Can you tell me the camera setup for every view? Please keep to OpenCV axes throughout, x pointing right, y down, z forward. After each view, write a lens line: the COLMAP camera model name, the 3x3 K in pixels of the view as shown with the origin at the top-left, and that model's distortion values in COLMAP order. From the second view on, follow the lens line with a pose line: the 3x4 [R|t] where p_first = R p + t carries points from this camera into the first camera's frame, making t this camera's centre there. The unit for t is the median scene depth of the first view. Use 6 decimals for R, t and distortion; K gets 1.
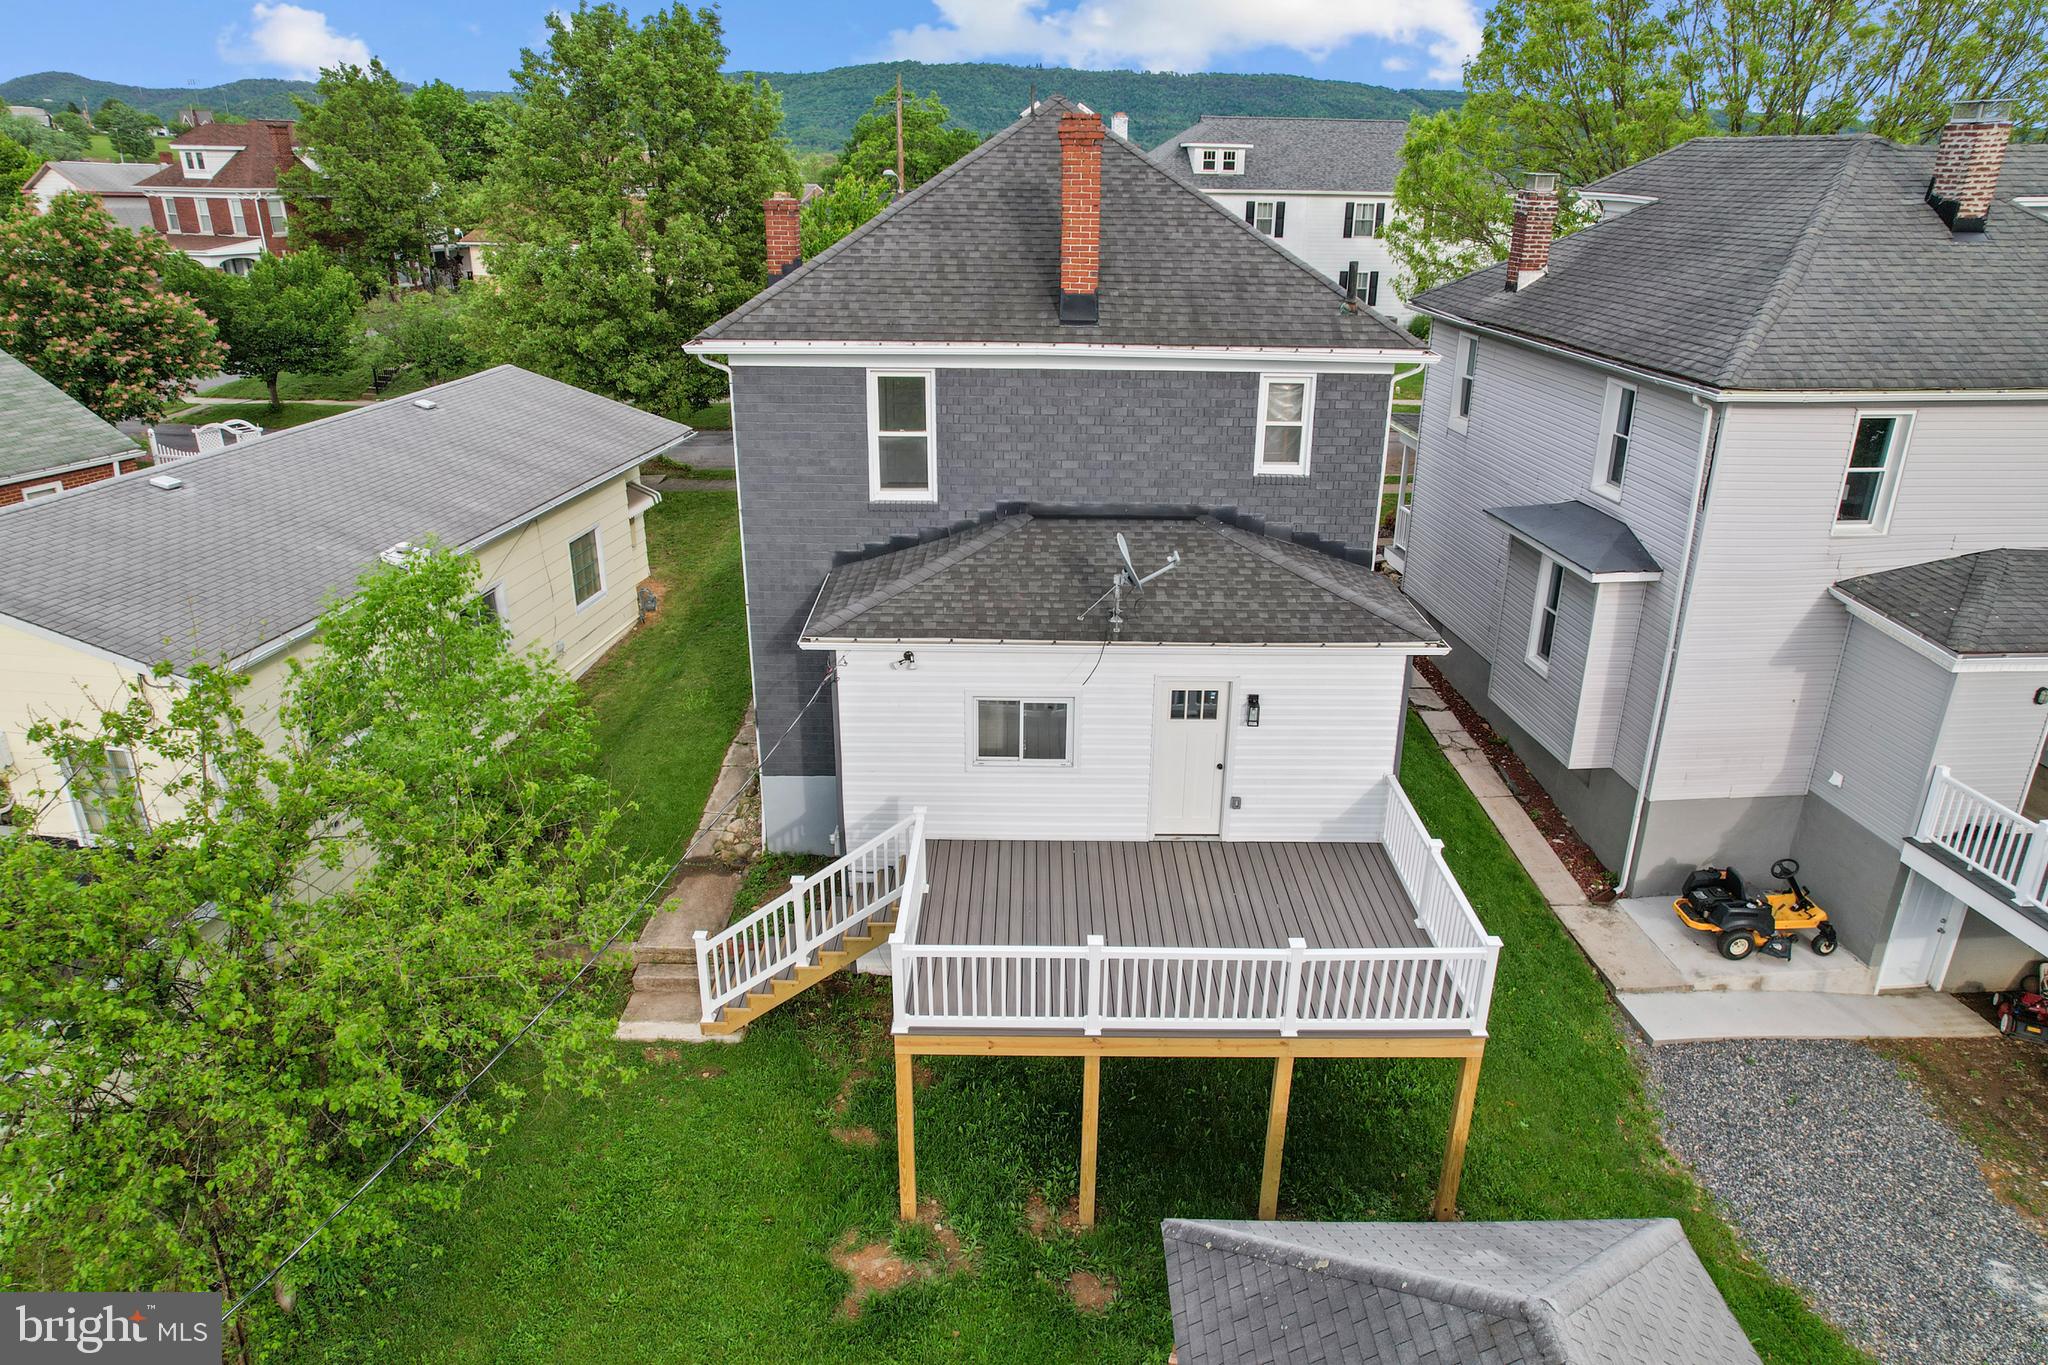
lens RADIAL K [[1318.0, 0, 1034.2], [0, 1318.0, 673.4], [0, 0, 1]] dist [-0.072334, 0.065842]
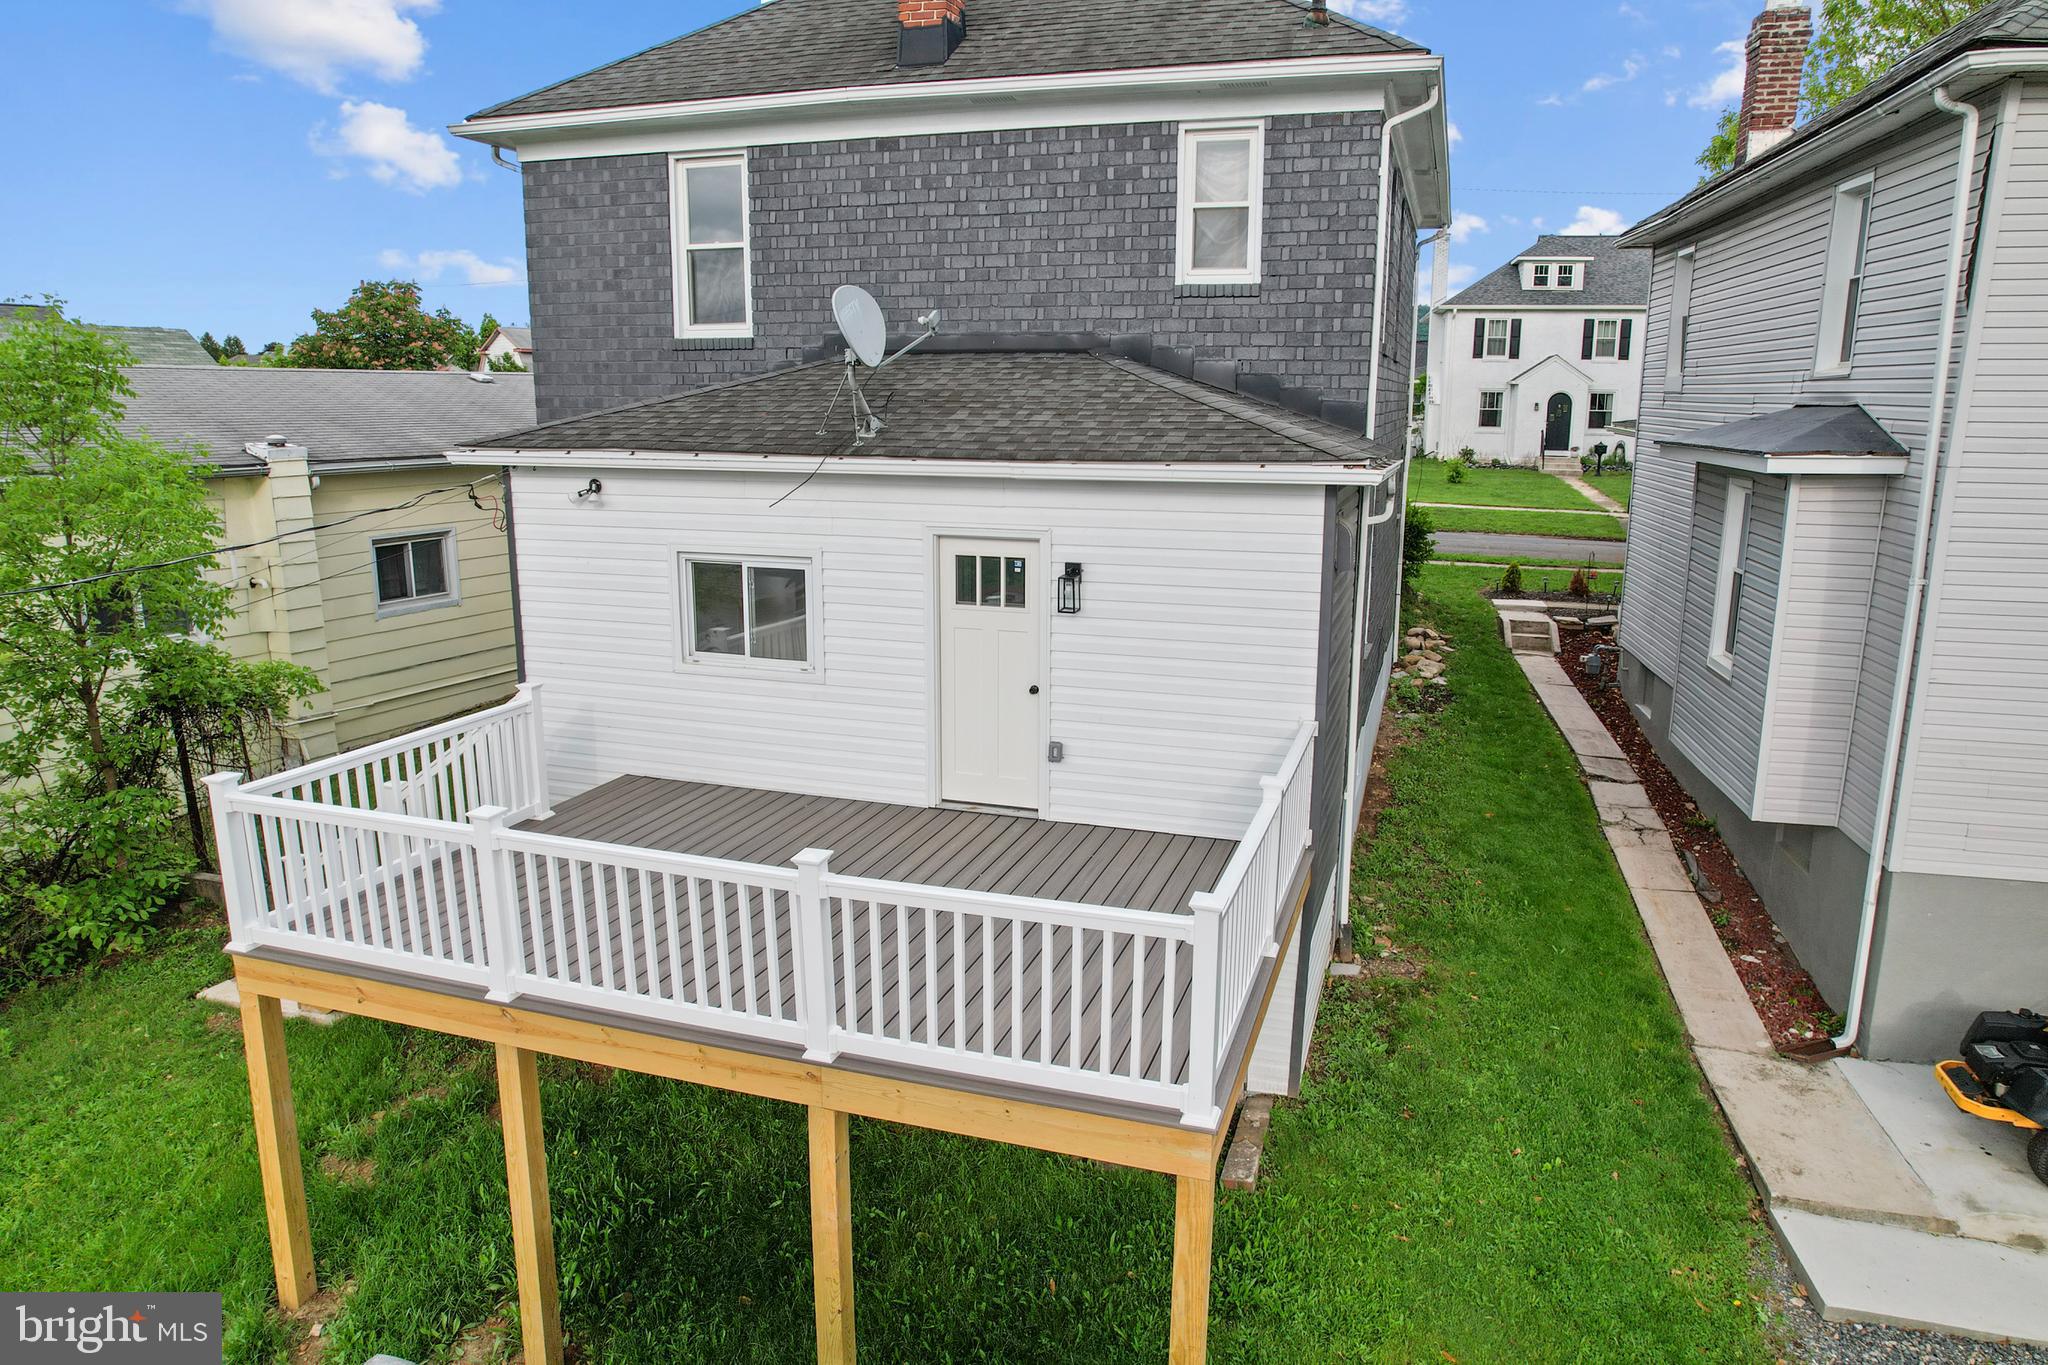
lens RADIAL K [[1307.0, 0, 1024.0], [0, 1307.0, 682.5], [0, 0, 1]] dist [-0.053765, 0.050193]
pose [[0.949082, 0.063029, -0.308660, 0.325966], [-0.111201, 0.983739, -0.141042, 0.154464], [0.294751, 0.168184, 0.940657, 0.418021]]
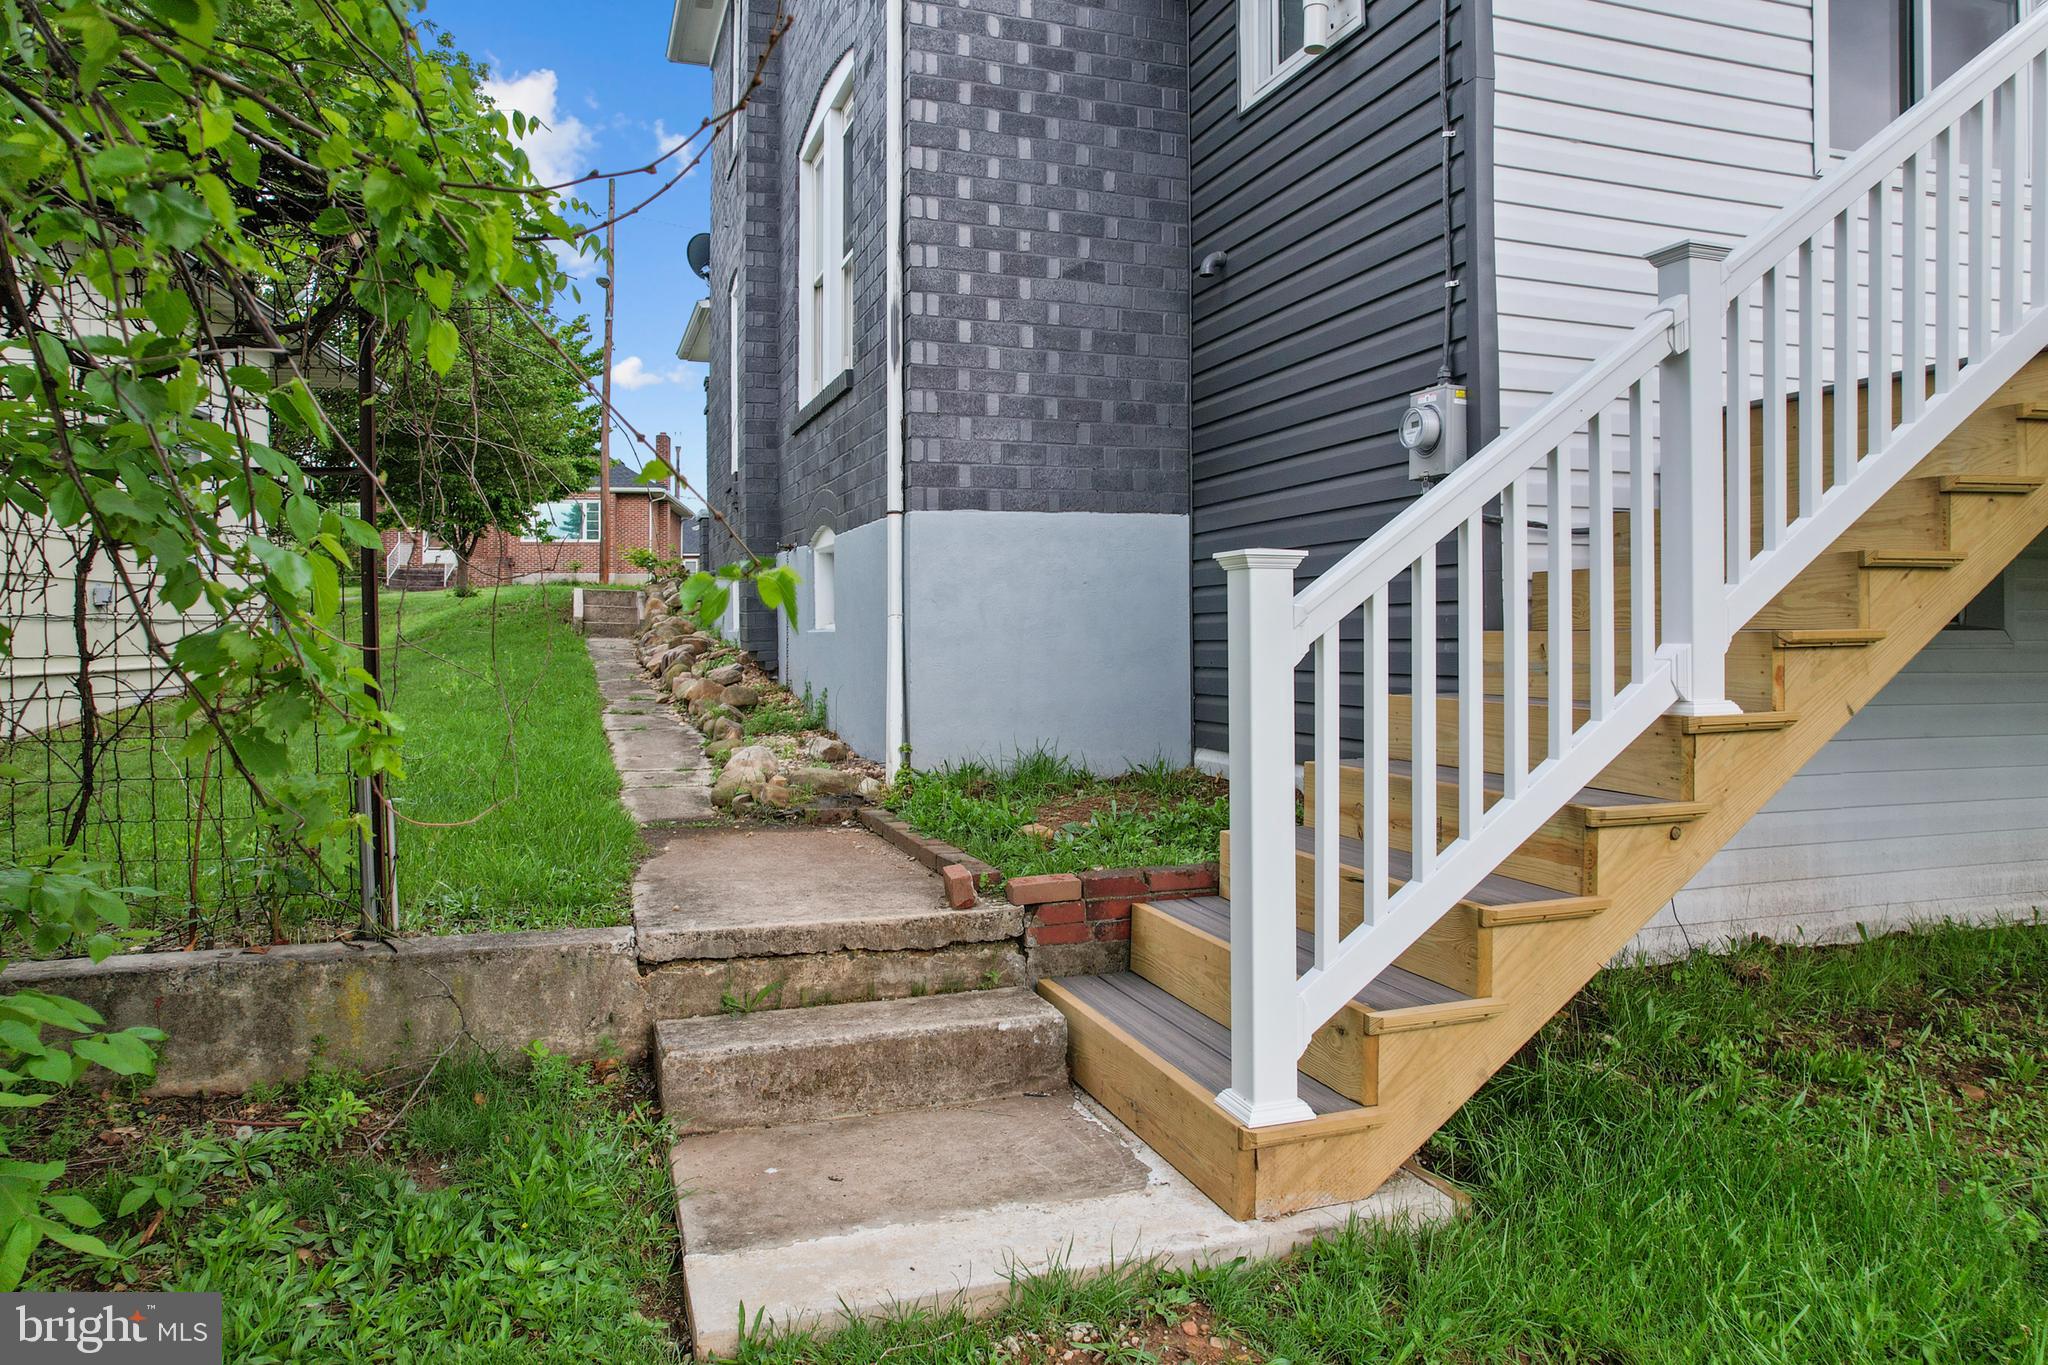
lens RADIAL K [[1331.4, 0, 1044.3], [0, 1331.4, 604.0], [0, 0, 1]] dist [-0.055373, 0.066785]
pose [[0.939212, -0.003059, 0.343325, -0.334242], [0.135075, 0.922616, -0.361296, 0.258636], [-0.315651, 0.385708, 0.866945, 0.818722]]
